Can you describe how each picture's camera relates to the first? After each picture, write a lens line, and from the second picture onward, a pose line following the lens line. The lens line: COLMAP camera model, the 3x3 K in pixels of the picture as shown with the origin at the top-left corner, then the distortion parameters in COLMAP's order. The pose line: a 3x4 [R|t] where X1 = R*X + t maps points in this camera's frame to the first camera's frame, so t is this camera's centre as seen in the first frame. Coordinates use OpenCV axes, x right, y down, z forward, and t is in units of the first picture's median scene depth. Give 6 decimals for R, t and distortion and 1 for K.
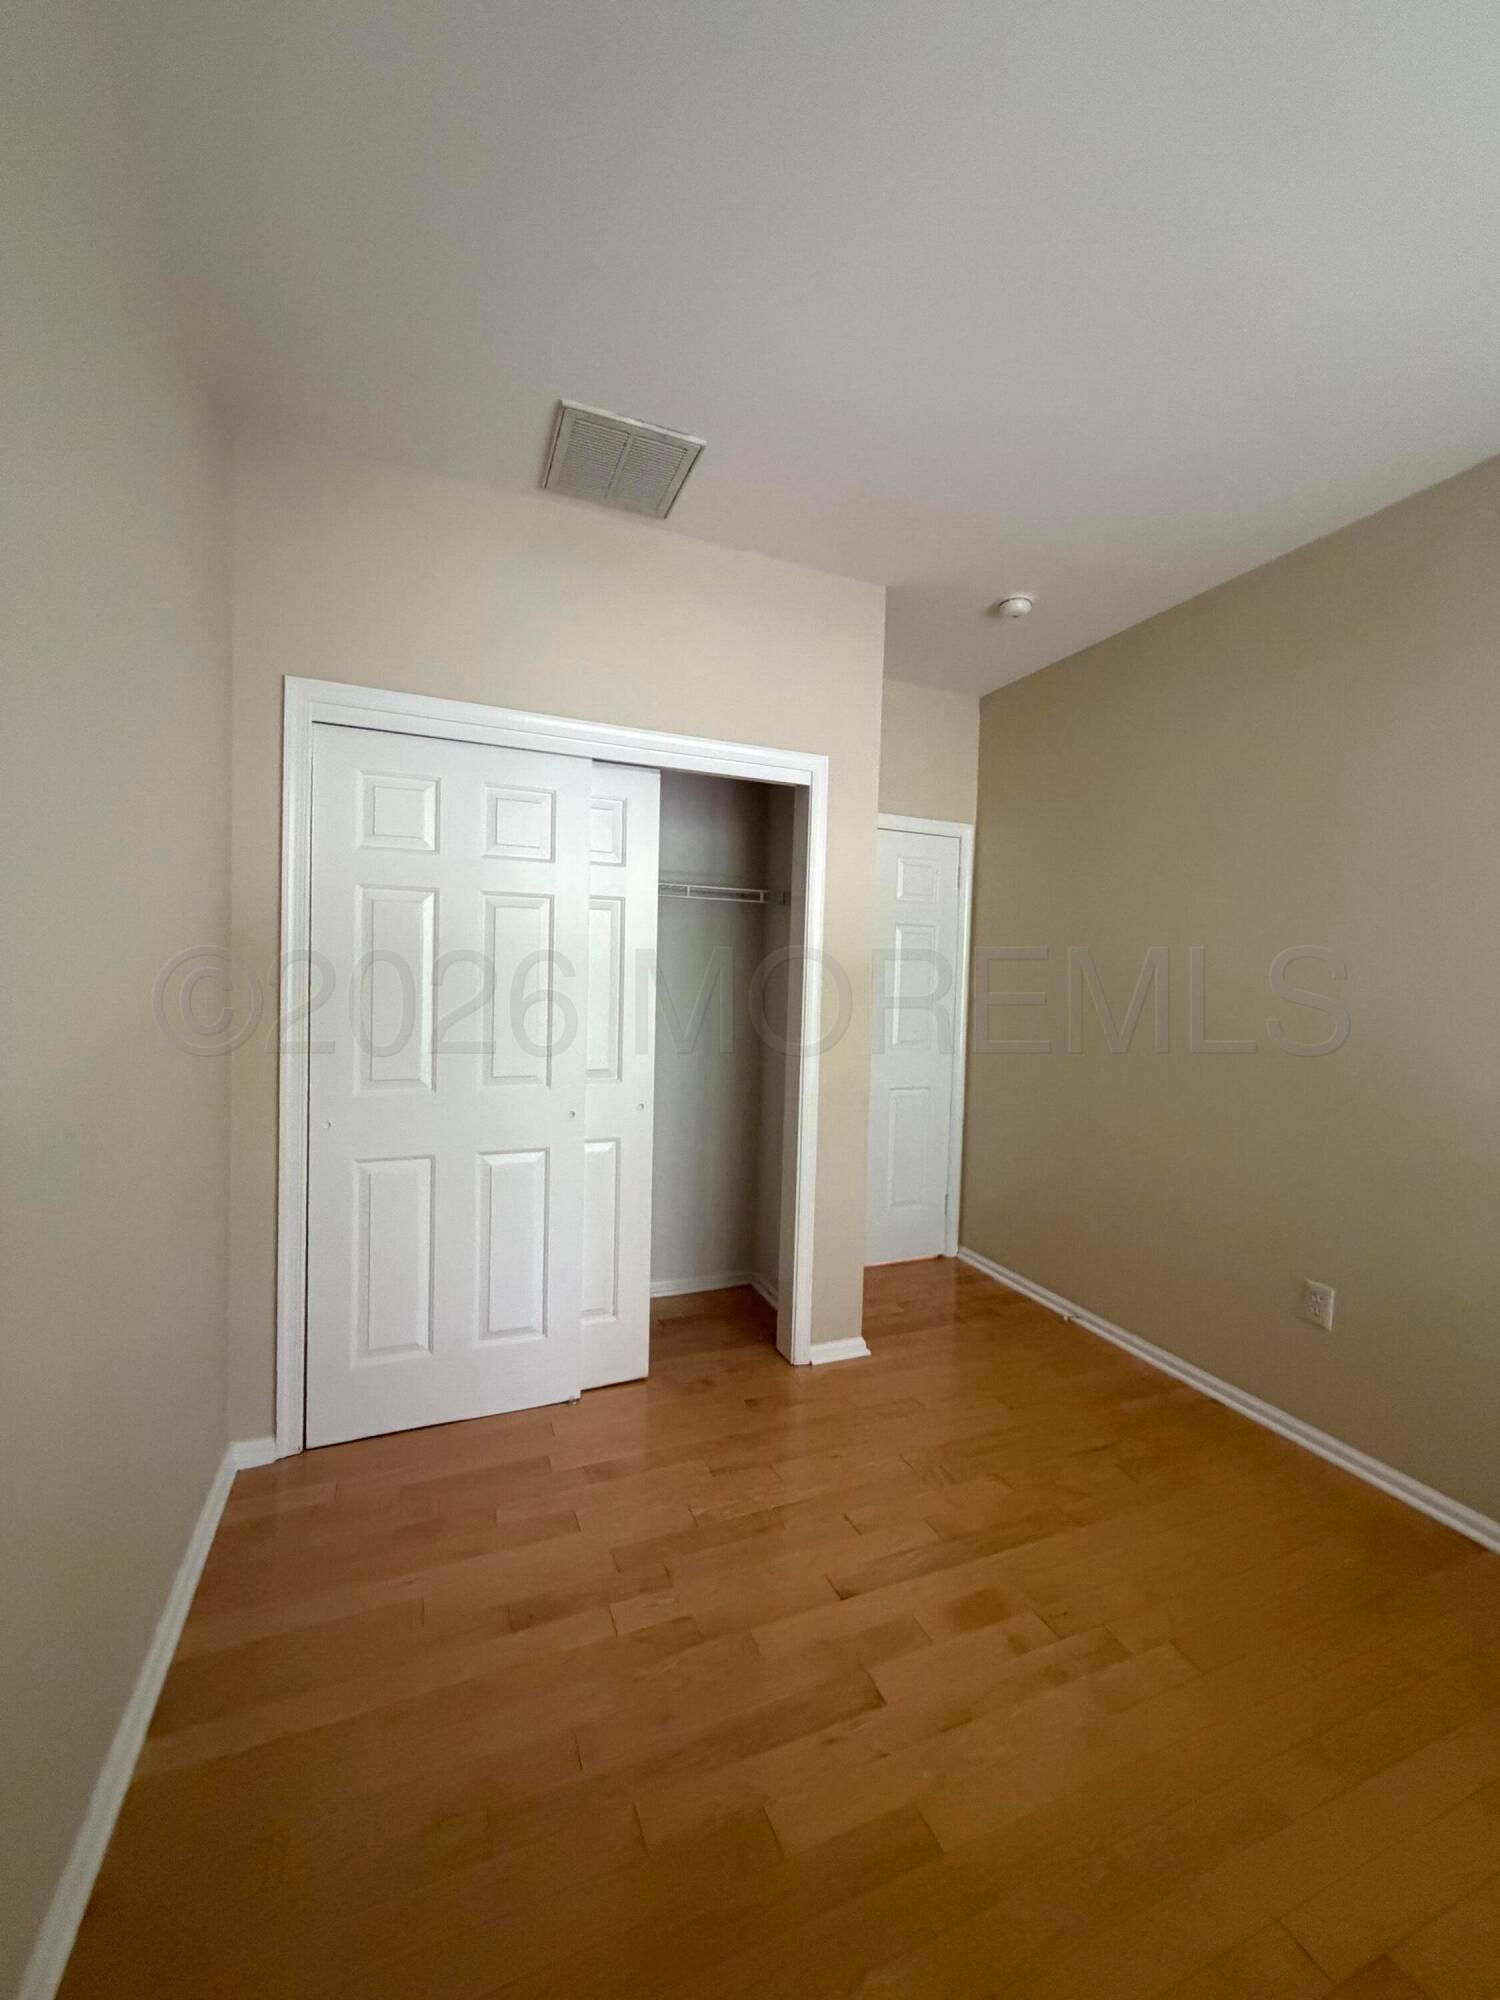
lens RADIAL K [[793.3, 0, 747.4], [0, 793.3, 998.0], [0, 0, 1]] dist [0.001906, -0.000472]
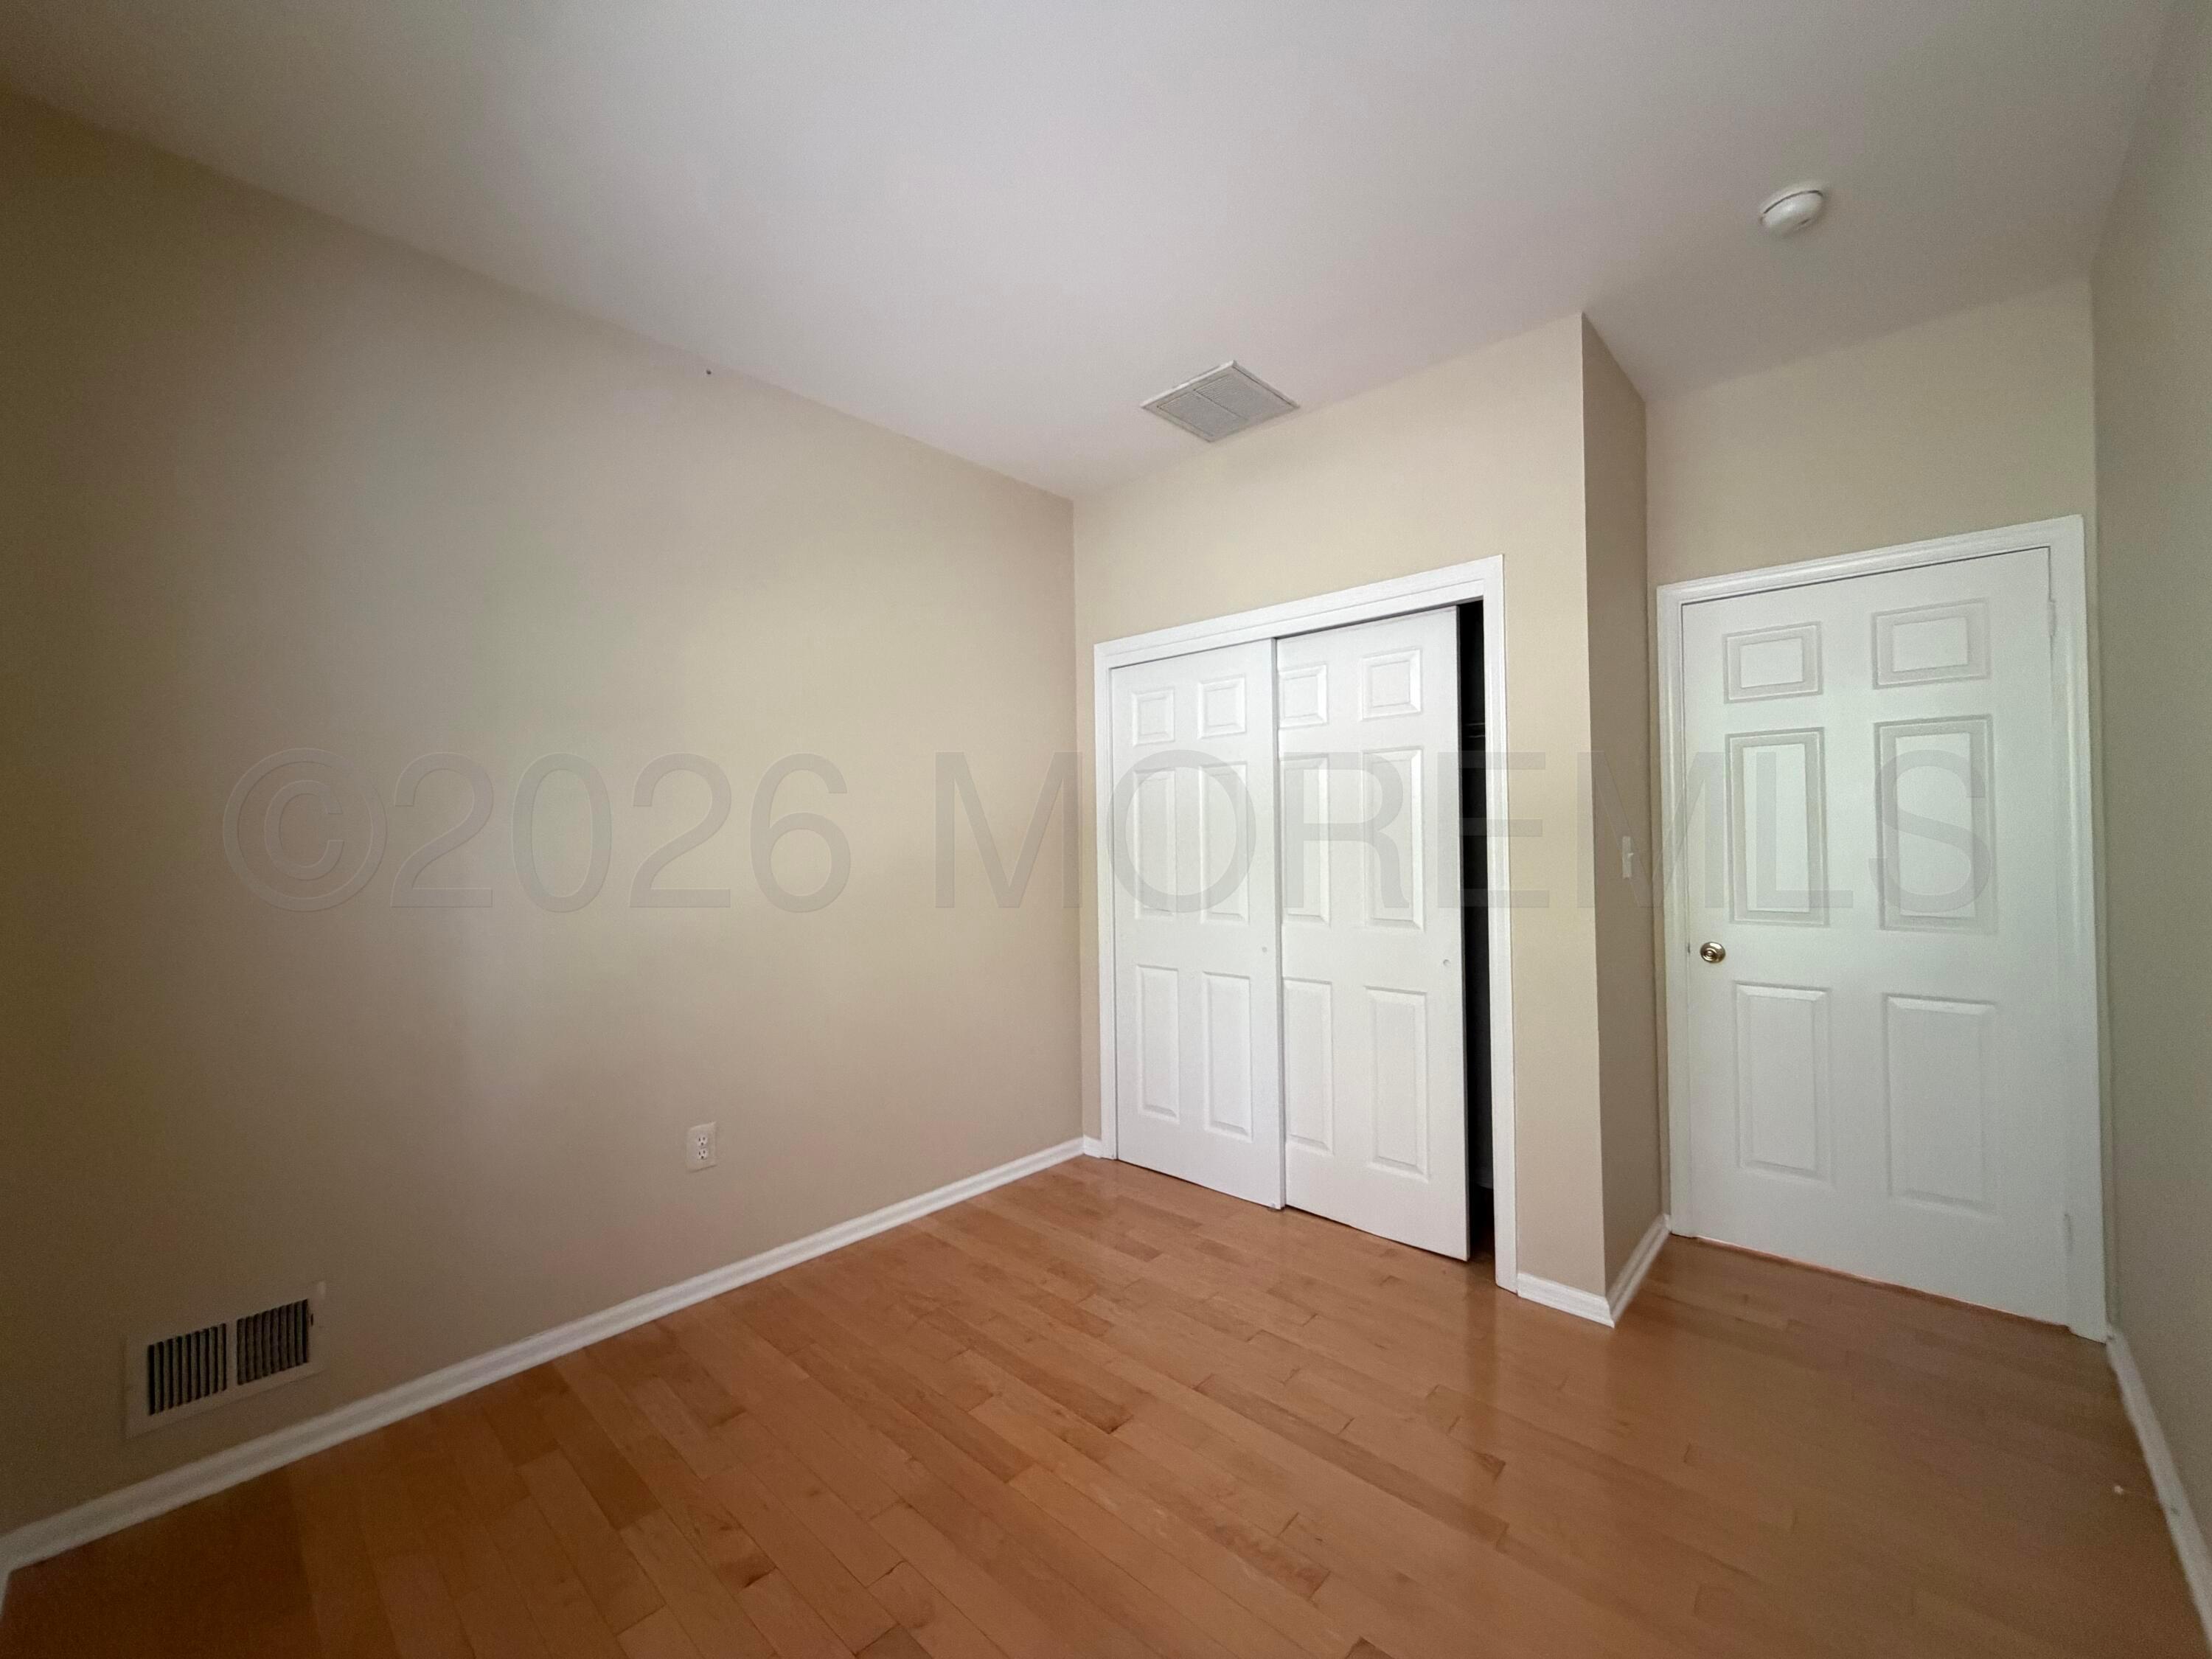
lens RADIAL K [[877.4, 0, 1095.2], [0, 877.4, 830.8], [0, 0, 1]] dist [0.001906, -0.000472]
pose [[0.408810, -0.041103, -0.911693, 0.888203], [-0.001781, 0.998947, -0.045836, 0.035108], [0.912618, 0.020362, 0.408307, 0.274711]]
